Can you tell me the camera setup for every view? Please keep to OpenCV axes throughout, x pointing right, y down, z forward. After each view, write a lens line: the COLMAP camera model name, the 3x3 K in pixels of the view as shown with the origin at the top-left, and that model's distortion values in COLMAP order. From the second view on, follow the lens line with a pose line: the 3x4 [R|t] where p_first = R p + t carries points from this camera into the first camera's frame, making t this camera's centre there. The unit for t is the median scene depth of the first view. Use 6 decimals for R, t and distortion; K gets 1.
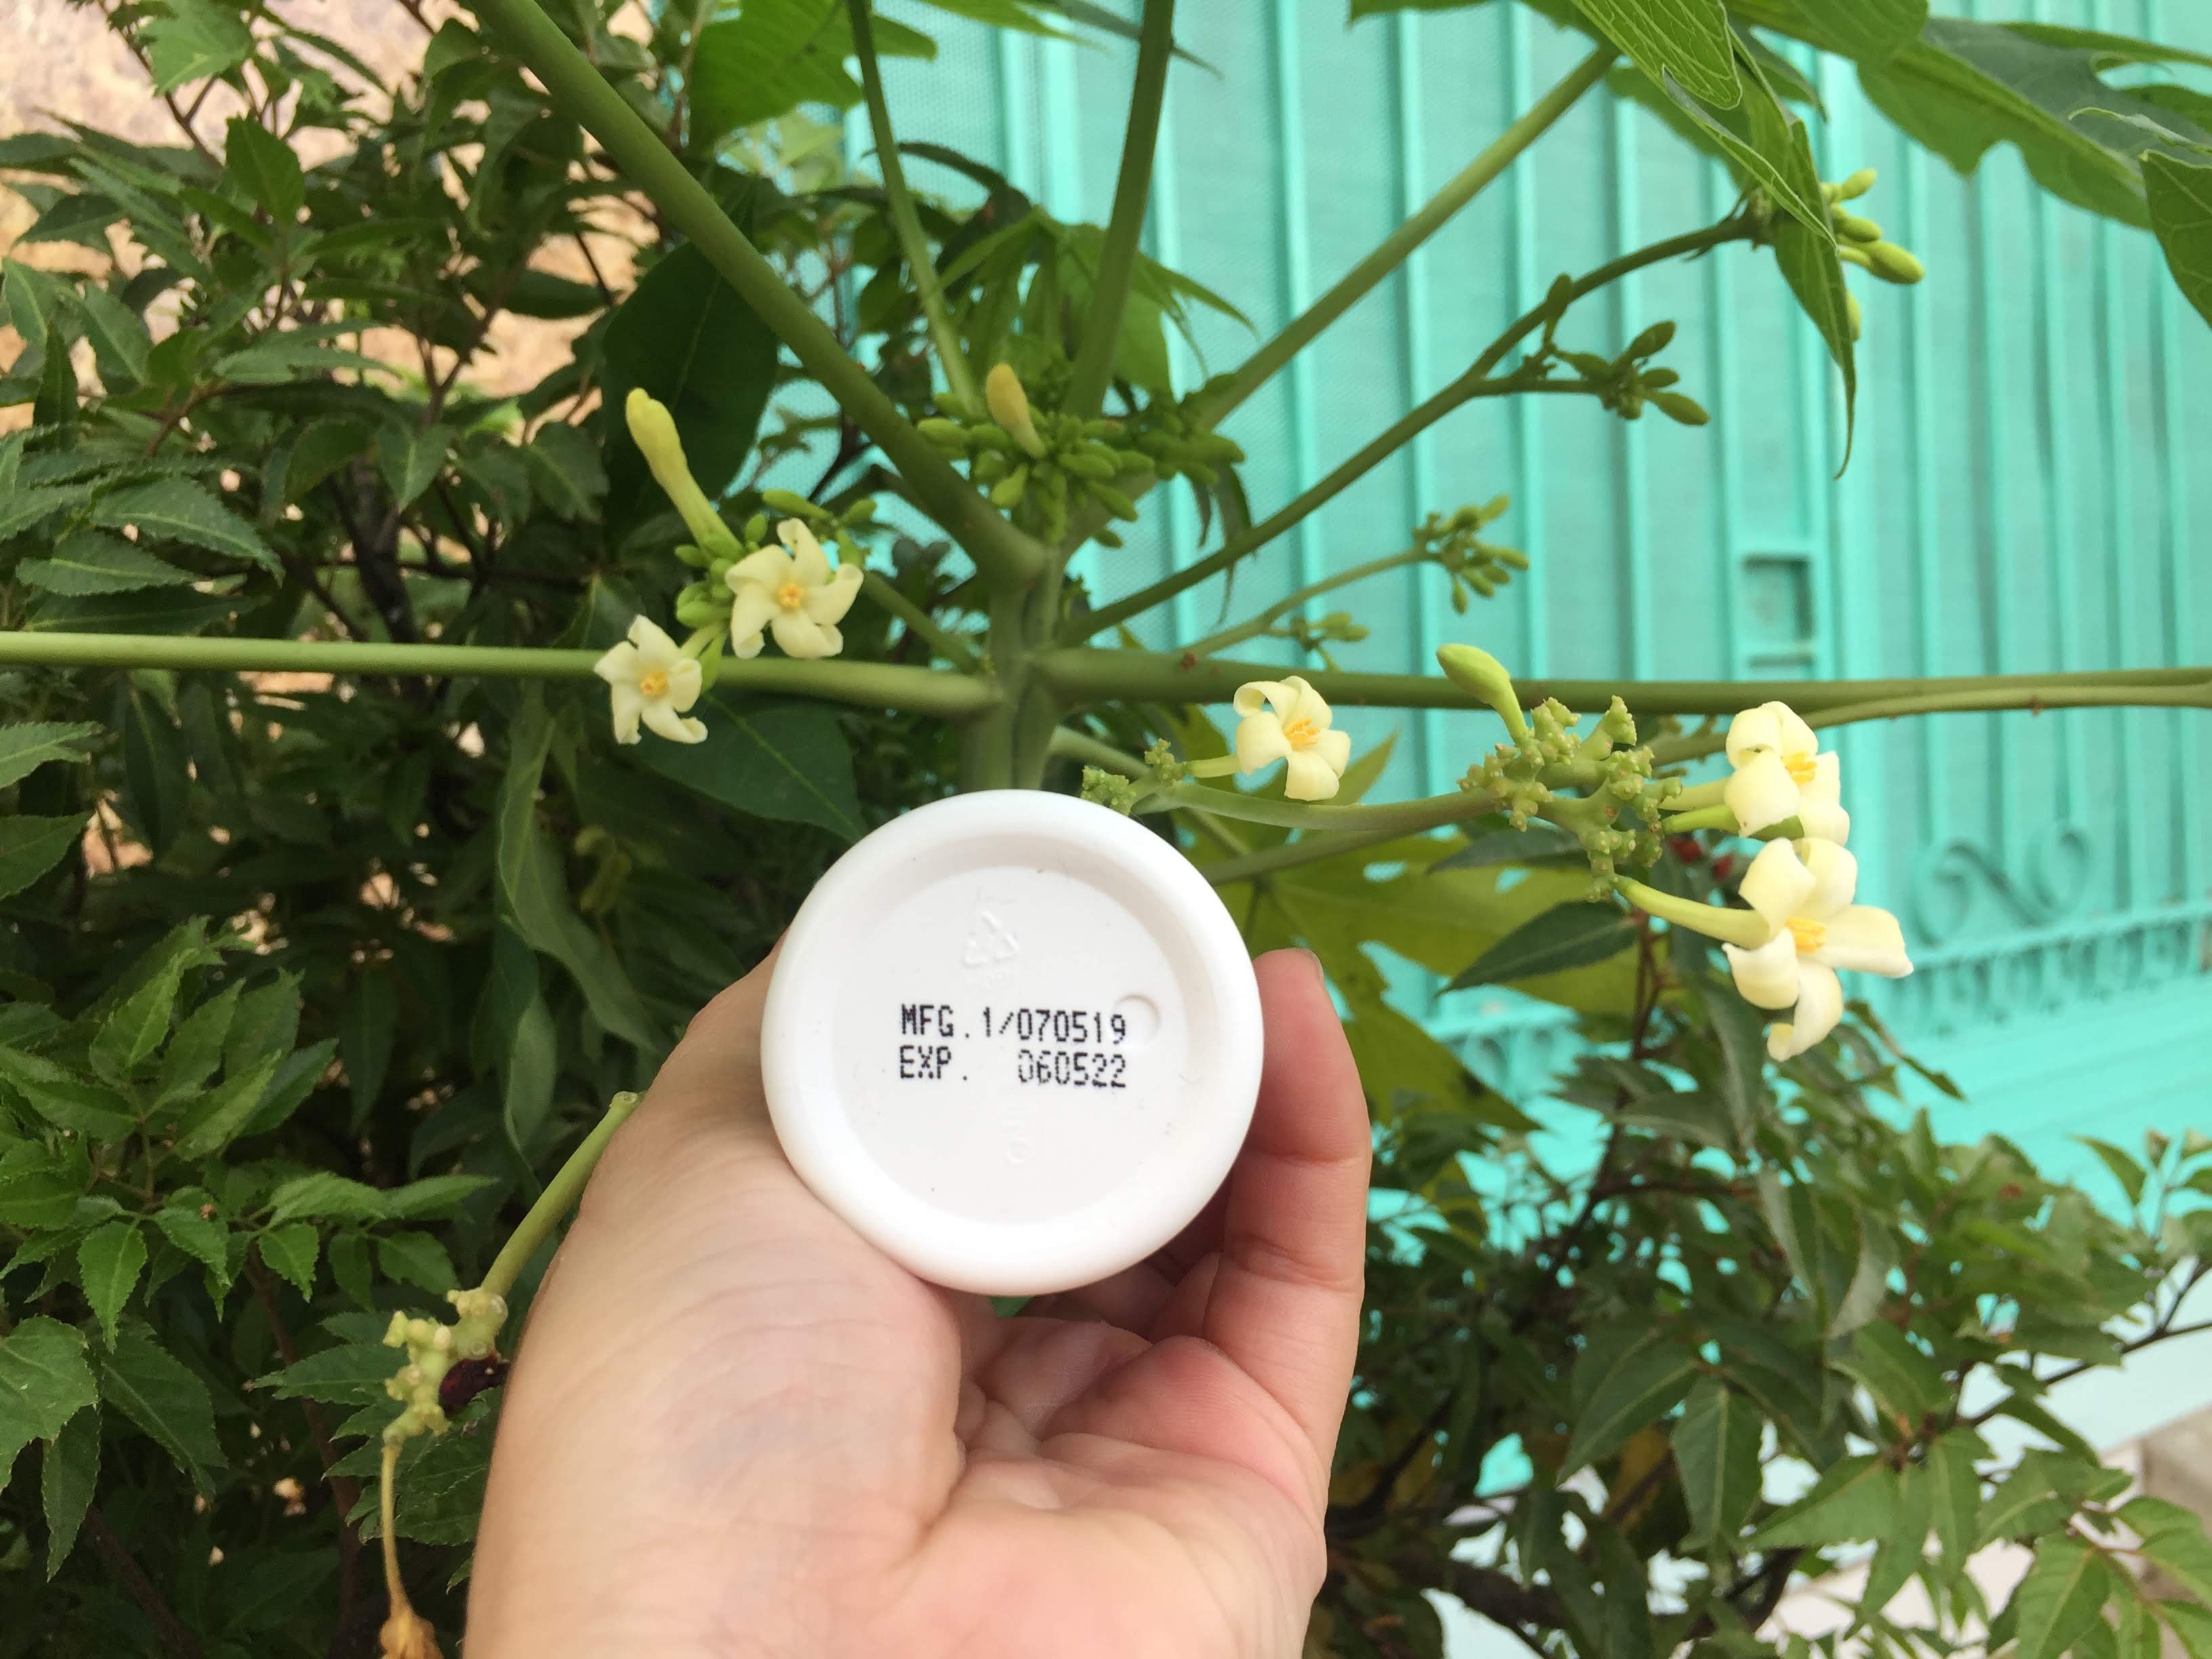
lens RADIAL K [[1852.1, 0, 1084.4], [0, 1852.1, 874.5], [0, 0, 1]] dist [0.069856, -0.105751]
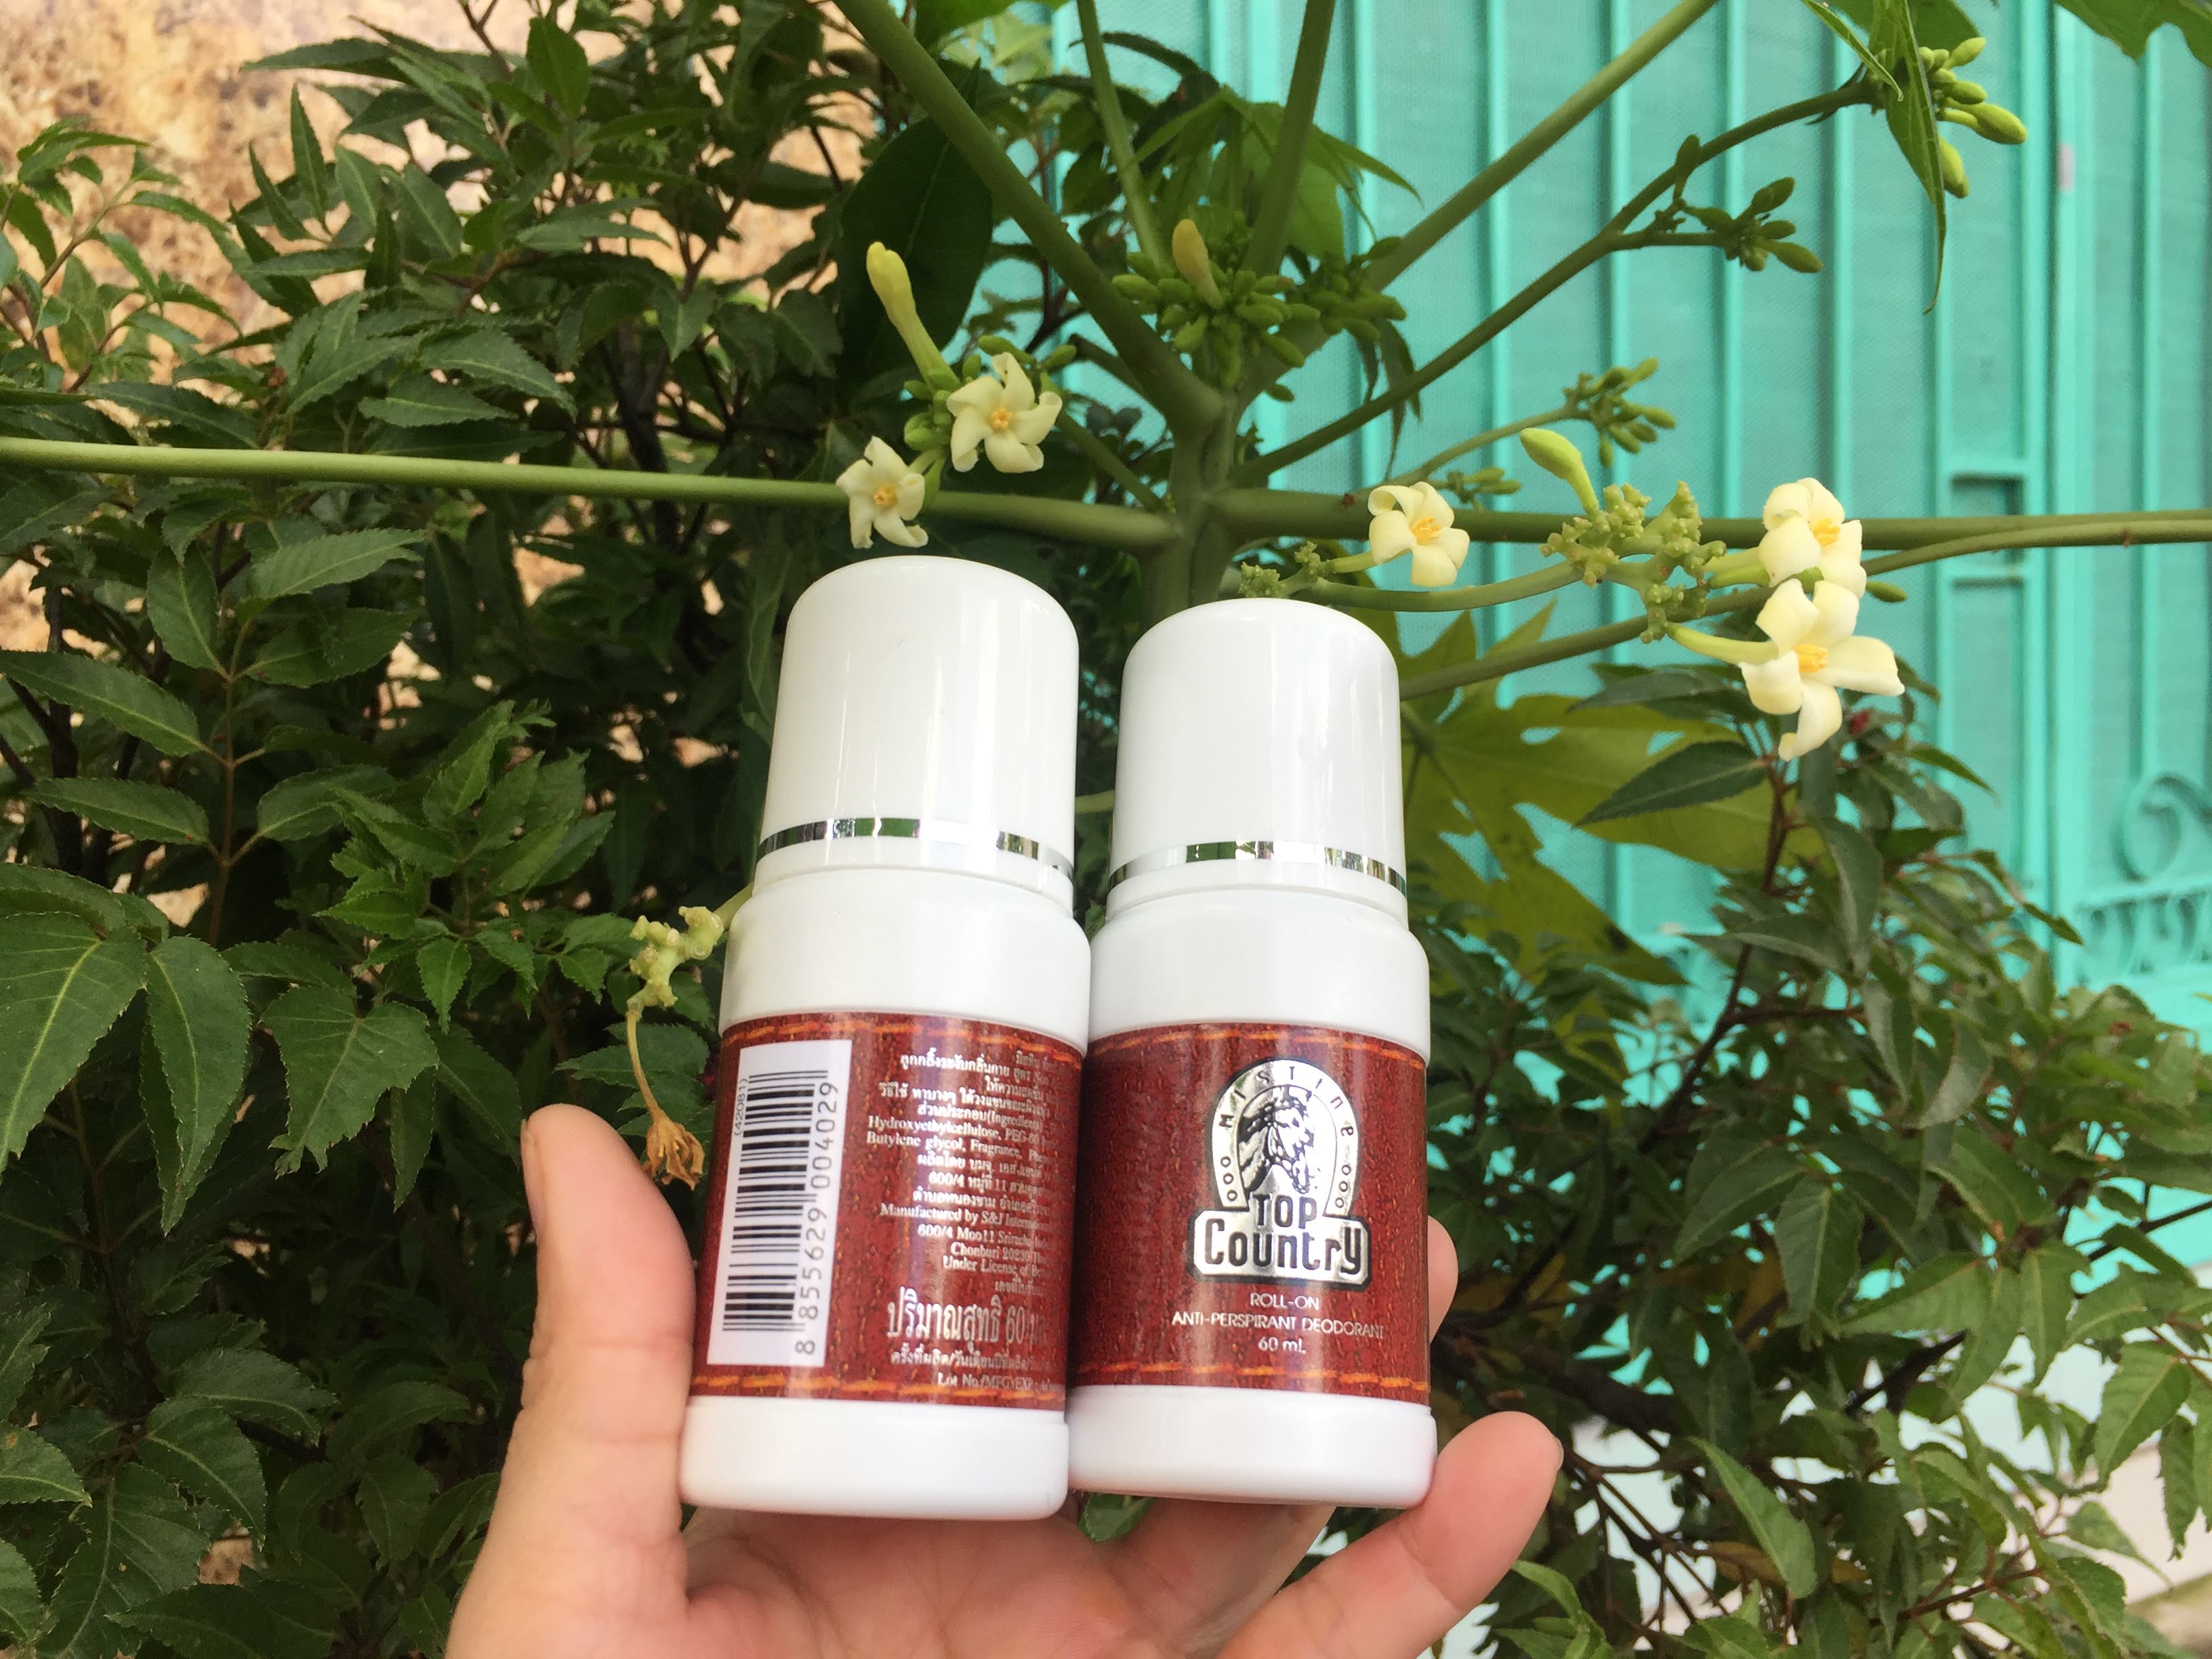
lens RADIAL K [[1797.1, 0, 1098.1], [0, 1797.1, 856.0], [0, 0, 1]] dist [0.071687, -0.101052]
pose [[0.995200, 0.028938, -0.093489, 0.012613], [-0.025238, 0.998860, 0.040527, 0.052975], [0.094555, -0.037973, 0.994795, -0.093964]]
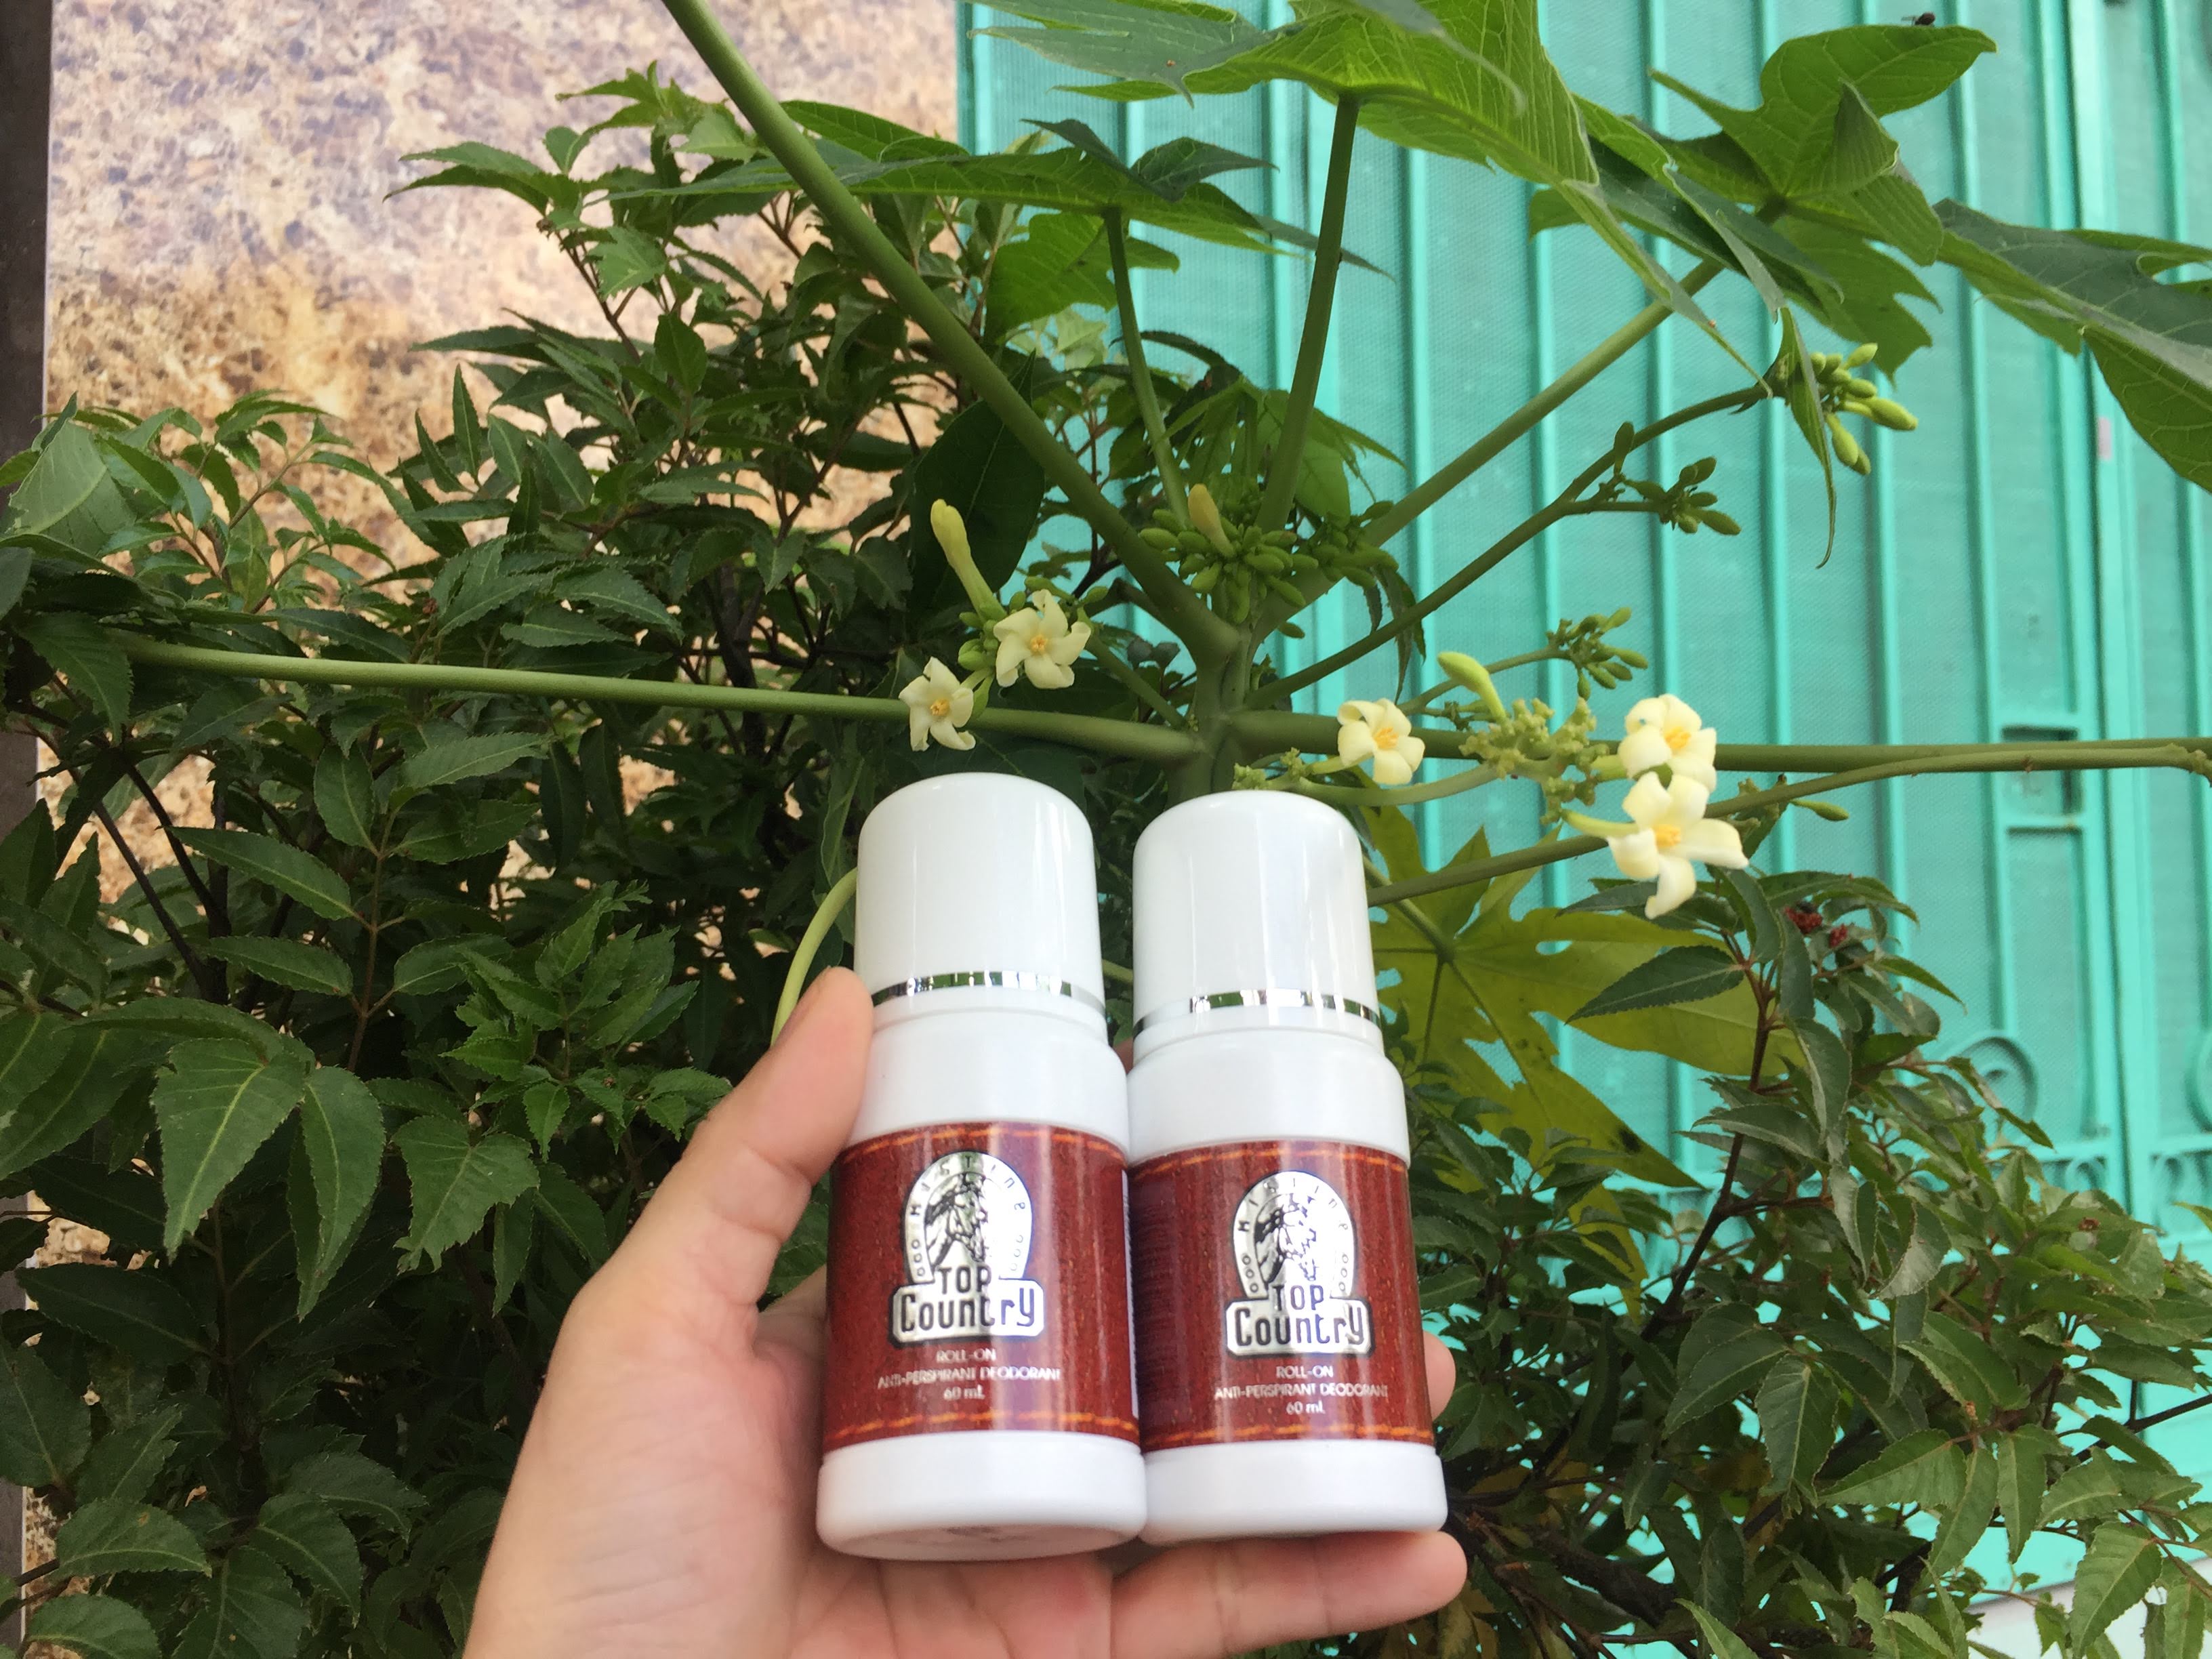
lens RADIAL K [[1746.8, 0, 1103.5], [0, 1746.8, 856.2], [0, 0, 1]] dist [0.060809, -0.090315]
pose [[0.991279, 0.033128, -0.127547, 0.041472], [-0.044008, 0.995540, -0.083451, 0.076944], [0.124214, 0.088337, 0.988316, -0.183947]]
